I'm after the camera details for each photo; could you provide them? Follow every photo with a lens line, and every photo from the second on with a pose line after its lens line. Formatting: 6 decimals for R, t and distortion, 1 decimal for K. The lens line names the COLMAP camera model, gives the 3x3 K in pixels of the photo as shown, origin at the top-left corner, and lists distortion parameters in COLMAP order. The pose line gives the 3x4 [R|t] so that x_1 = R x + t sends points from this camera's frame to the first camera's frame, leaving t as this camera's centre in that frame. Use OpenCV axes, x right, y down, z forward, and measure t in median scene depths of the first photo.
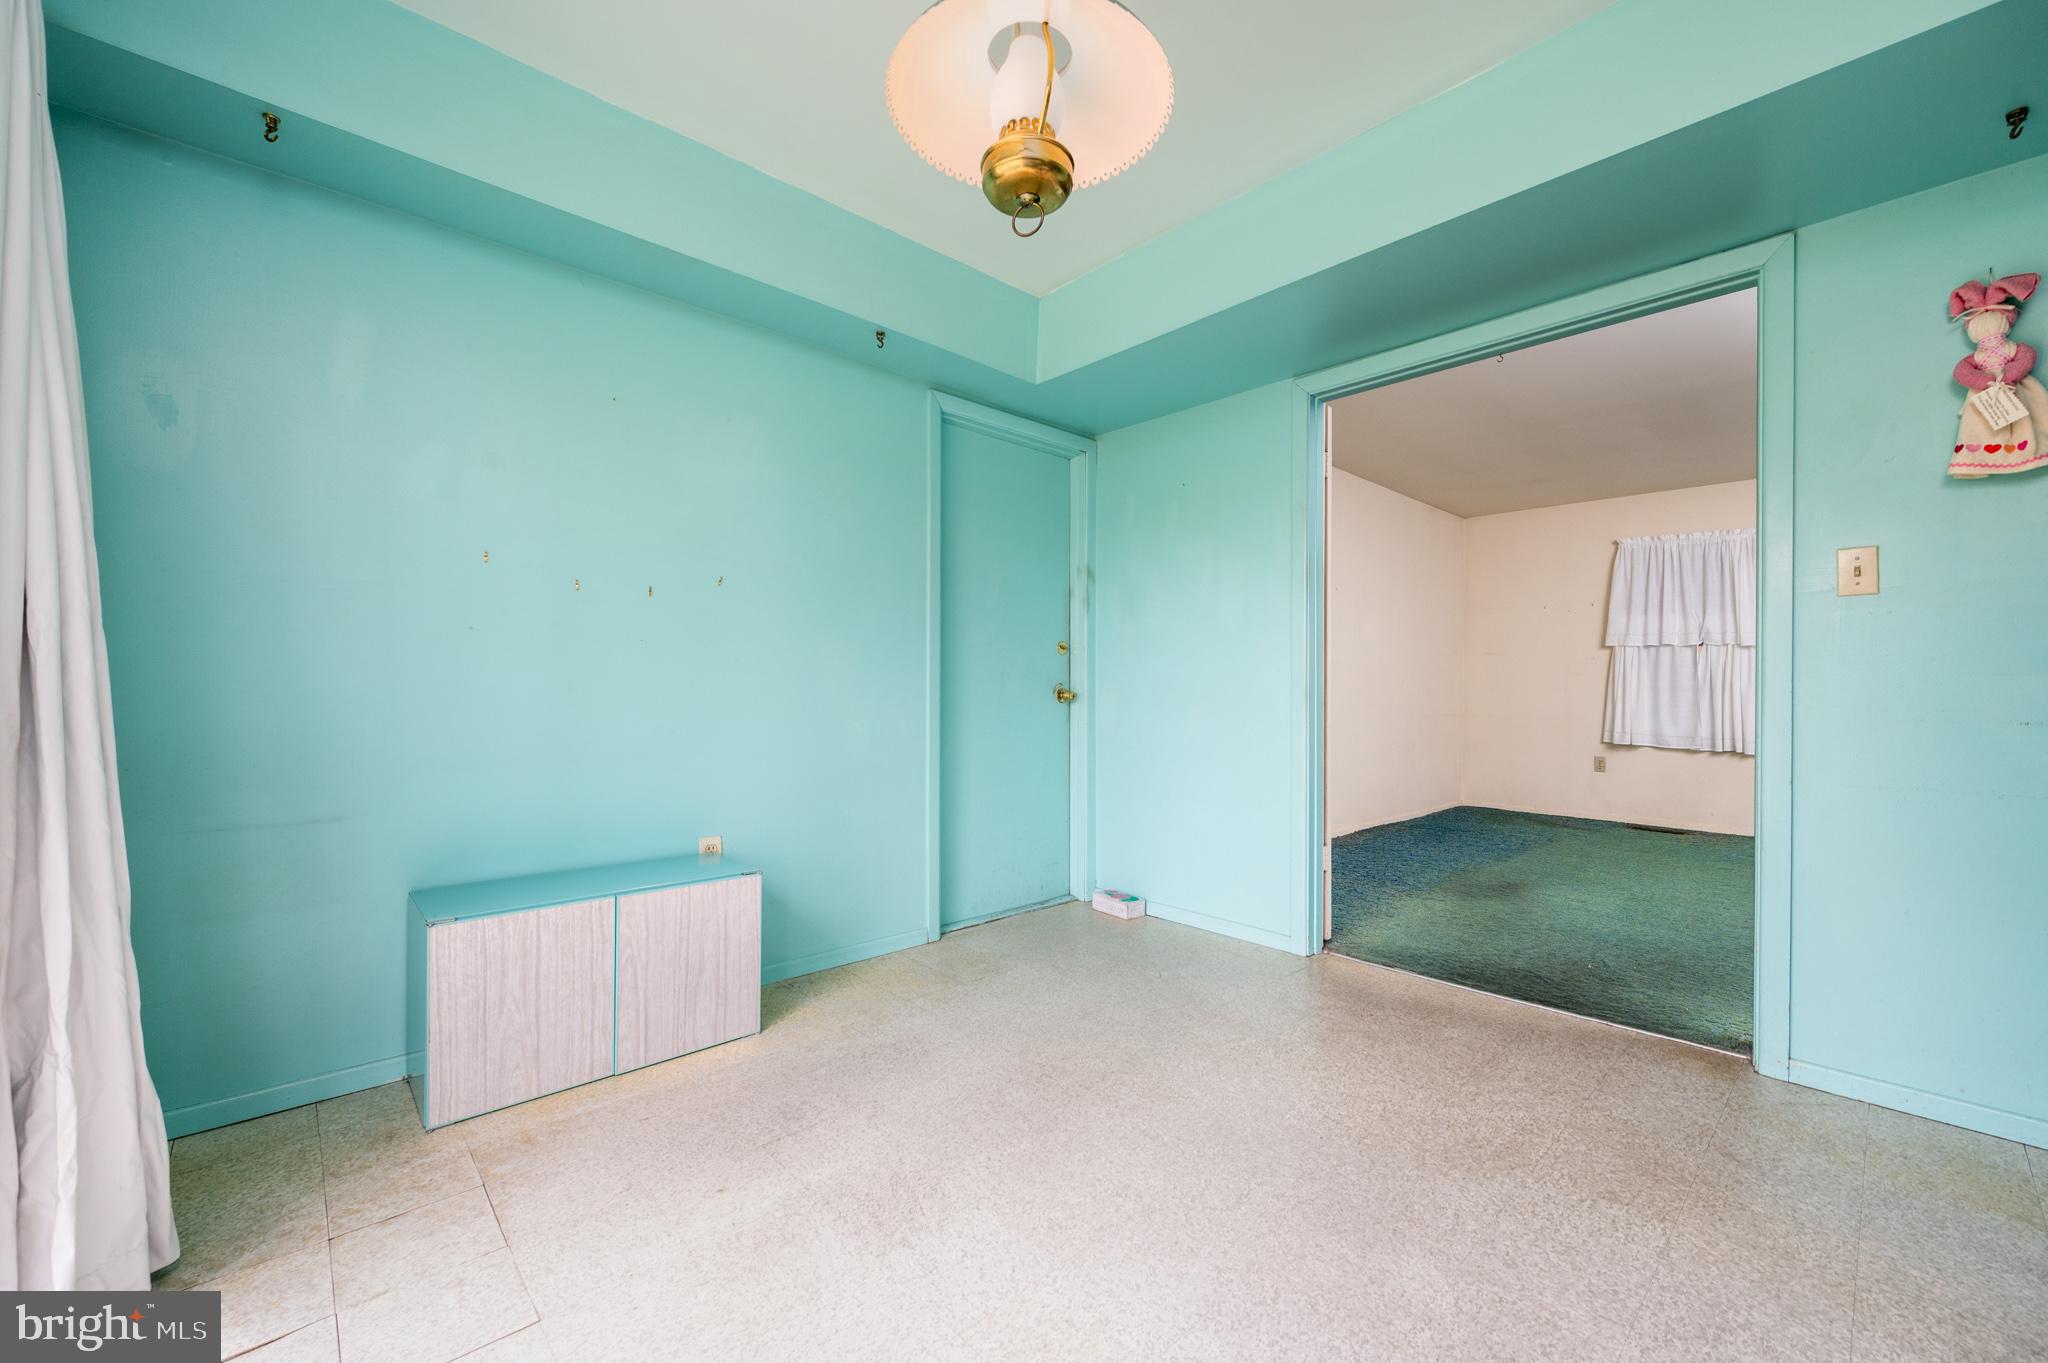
lens RADIAL K [[810.5, 0, 1029.2], [0, 810.5, 691.5], [0, 0, 1]] dist [0.000572, 0.000507]
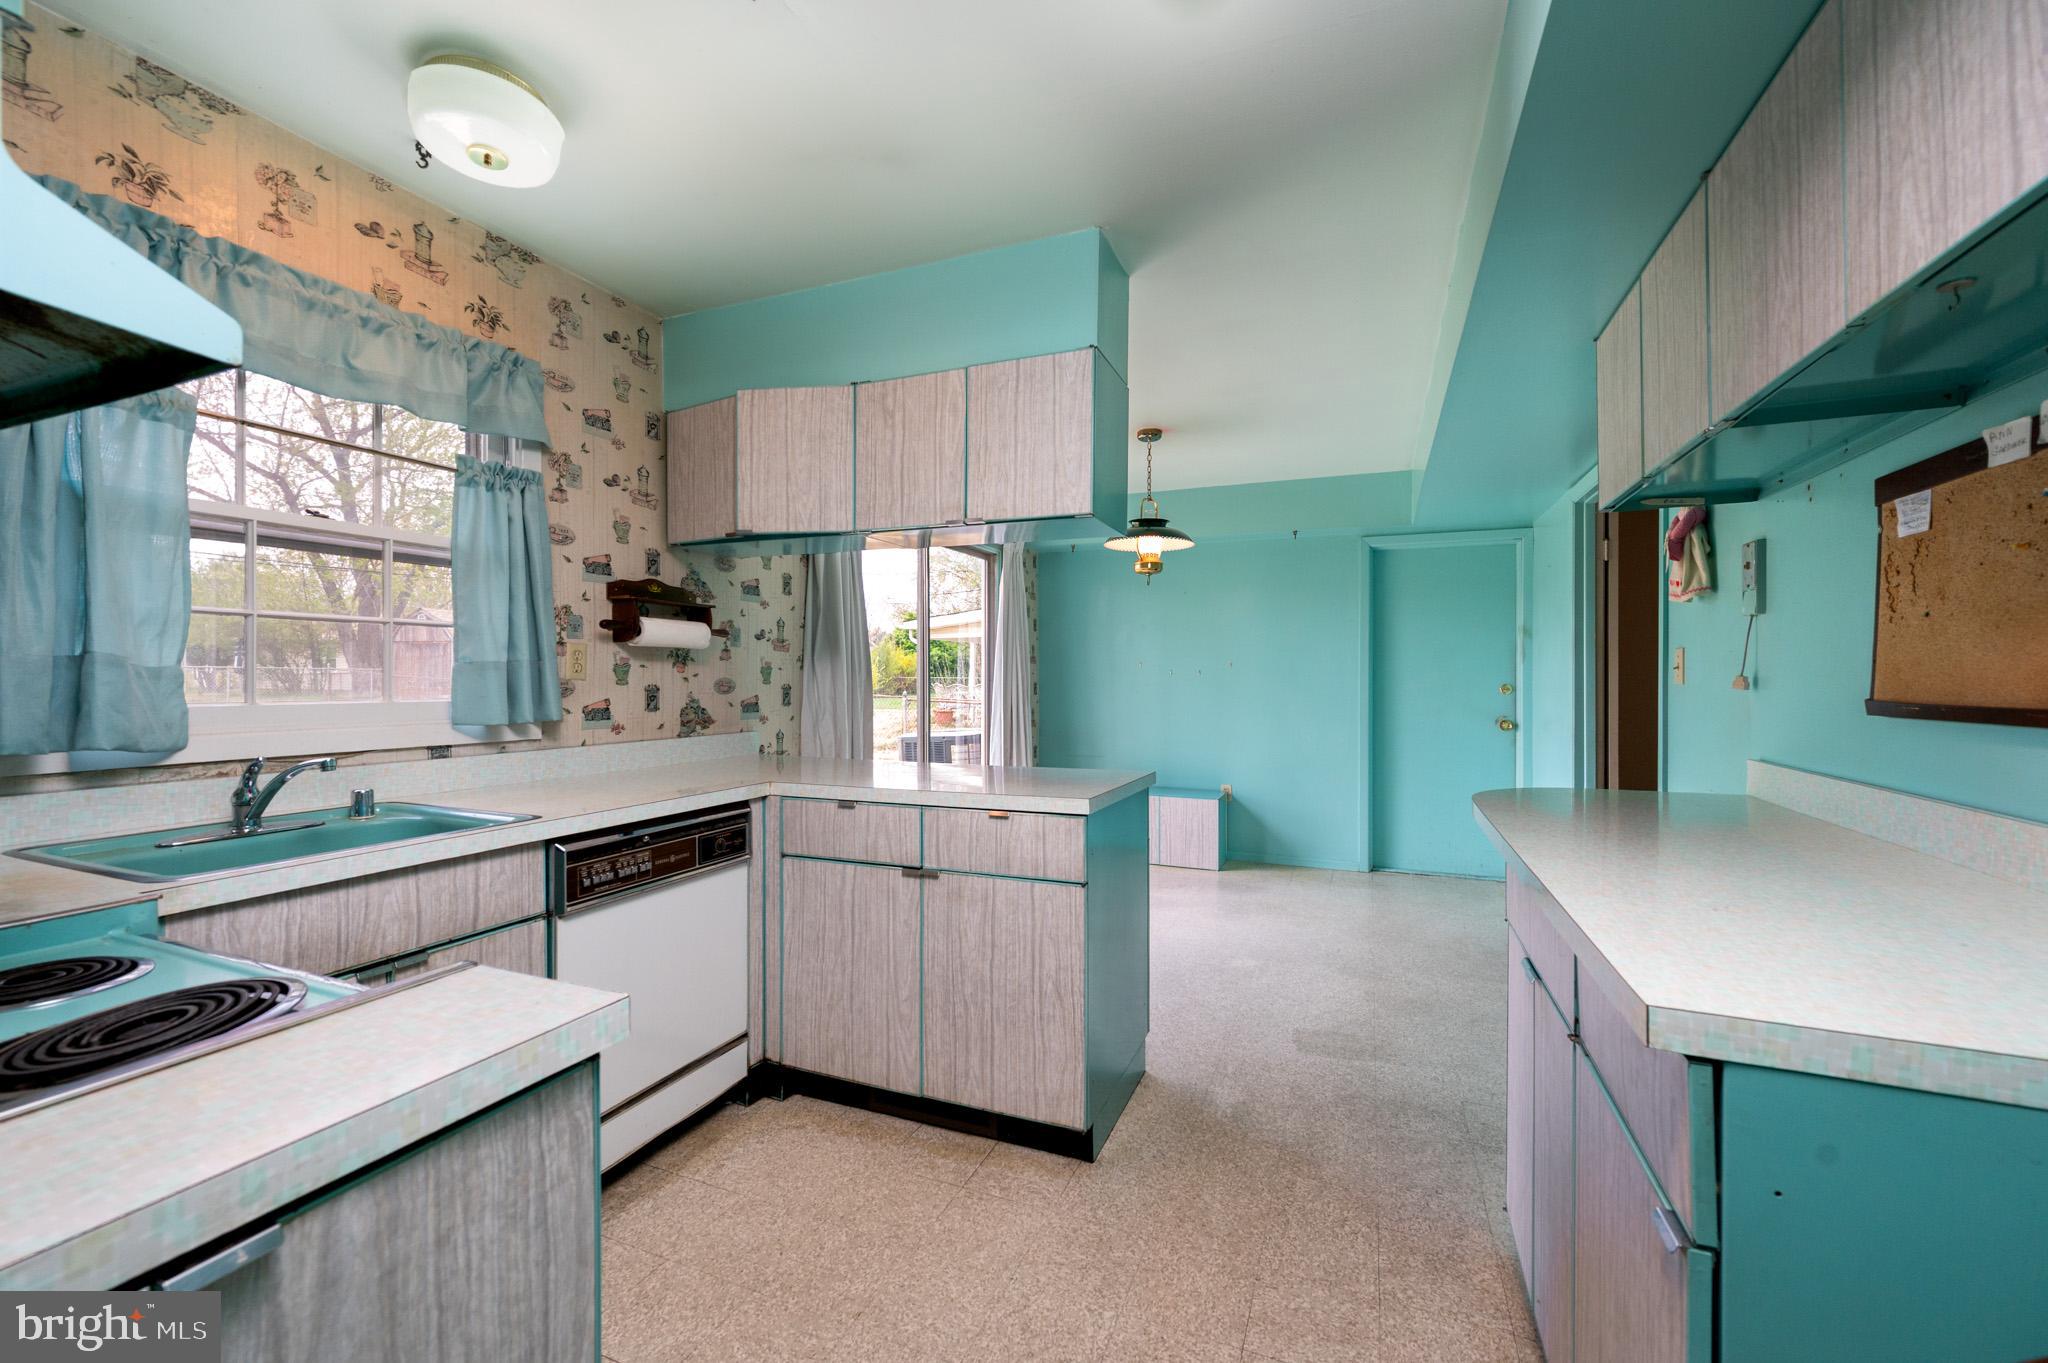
lens RADIAL K [[820.3, 0, 1024.0], [0, 820.3, 681.5], [0, 0, 1]] dist [0.000049, -0.000282]
pose [[0.409884, -0.000028, -0.912138, 1.623960], [-0.002953, 0.999995, -0.001357, -0.106351], [0.912133, 0.003250, 0.409882, -0.455031]]
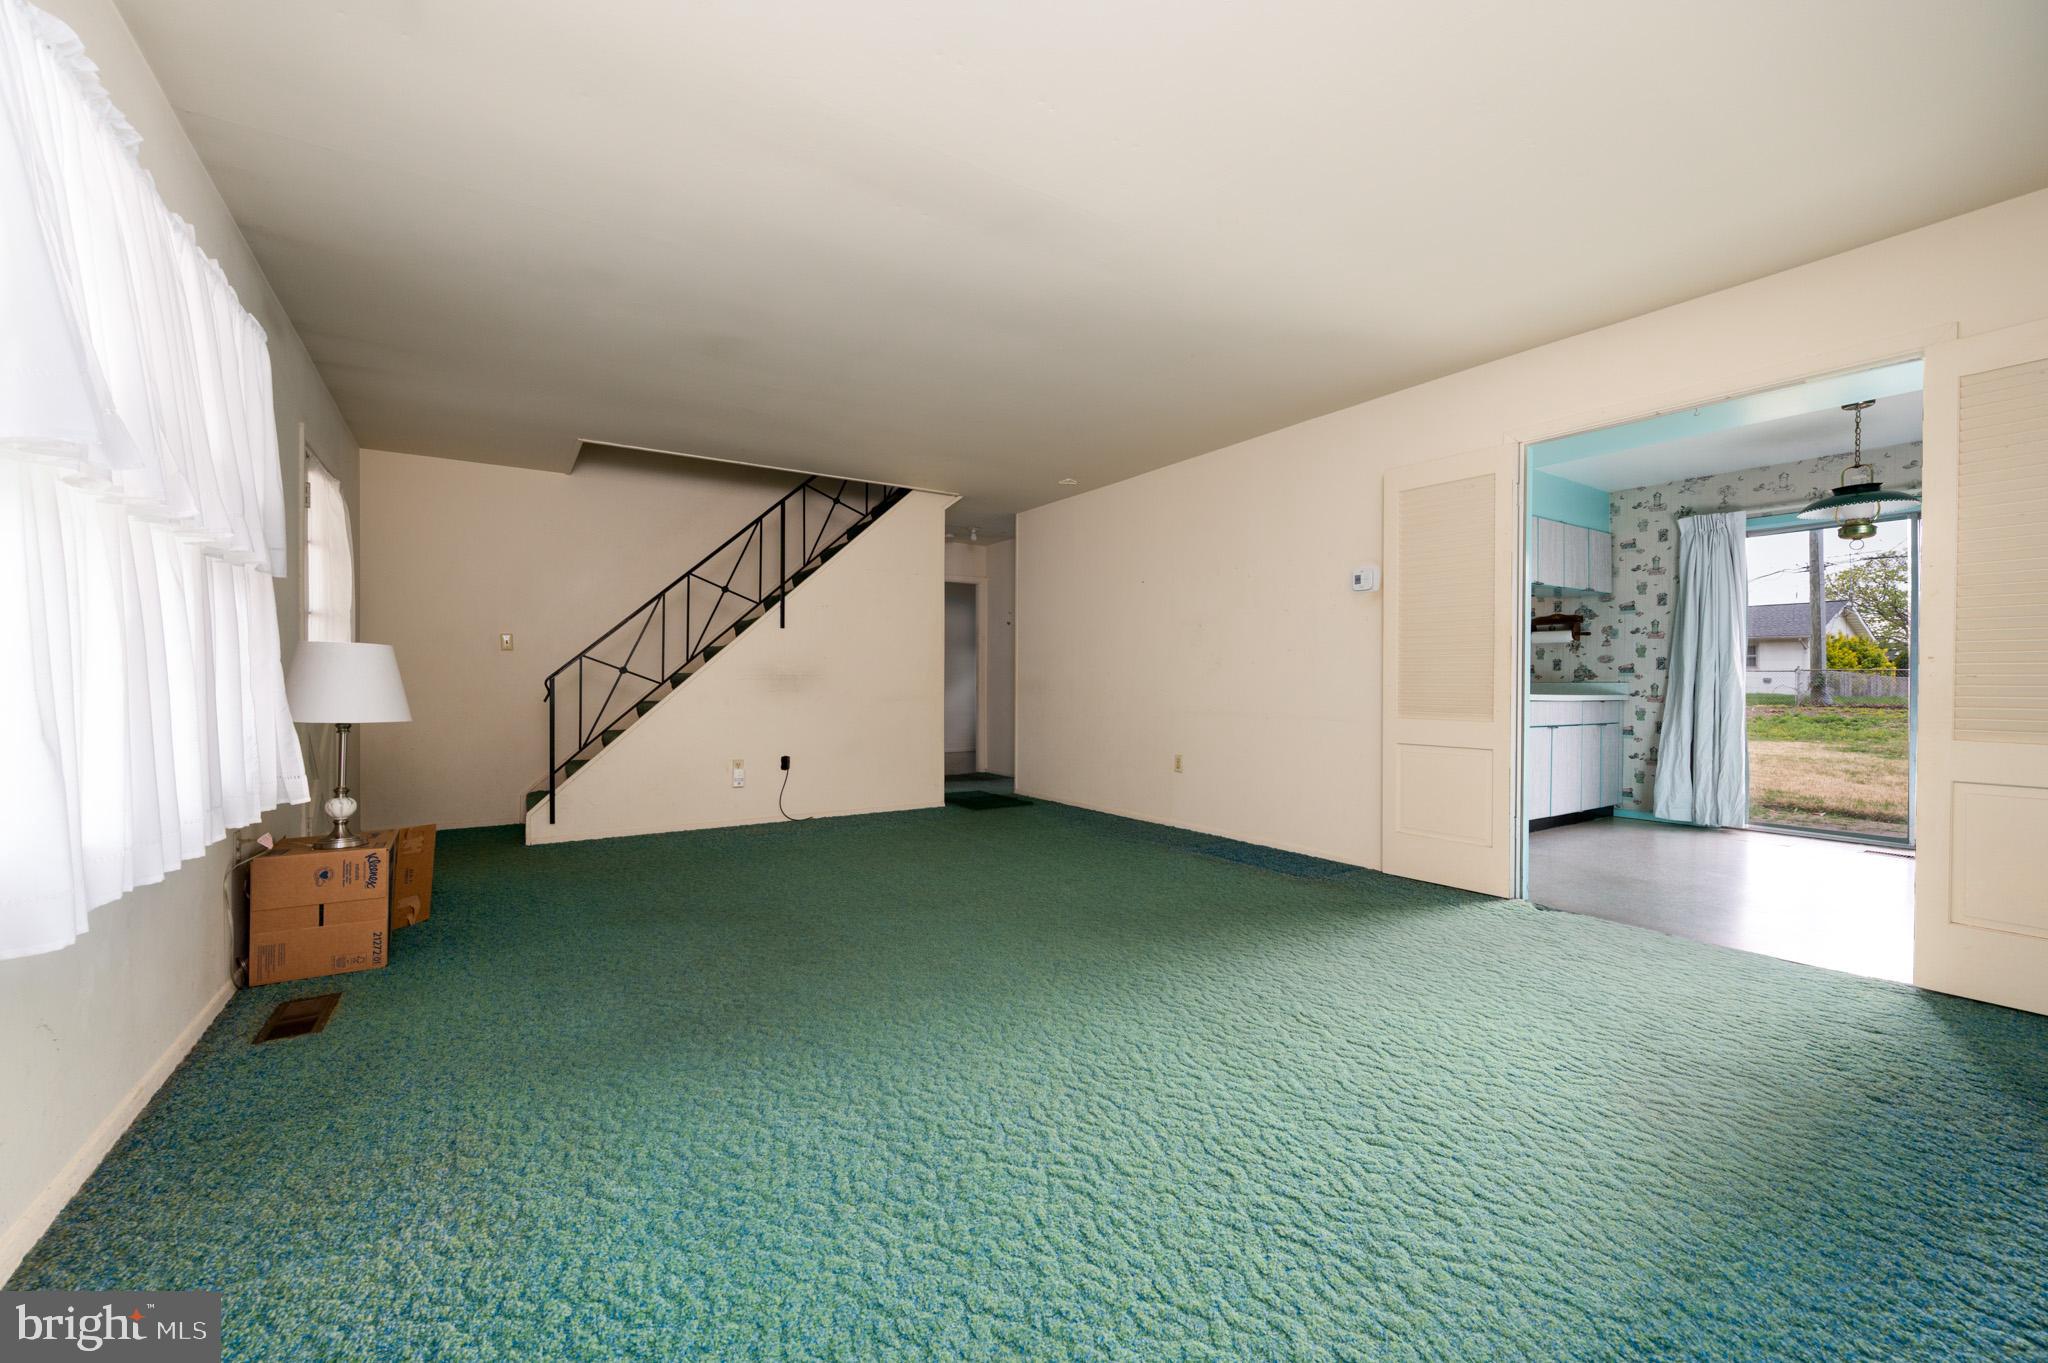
lens RADIAL K [[810.5, 0, 1029.2], [0, 810.5, 691.5], [0, 0, 1]] dist [0.000572, 0.000507]
pose [[-0.986338, -0.011043, 0.164366, 1.629112], [-0.009165, 0.999884, 0.012180, 0.000231], [-0.164482, 0.010507, -0.986324, 2.828266]]
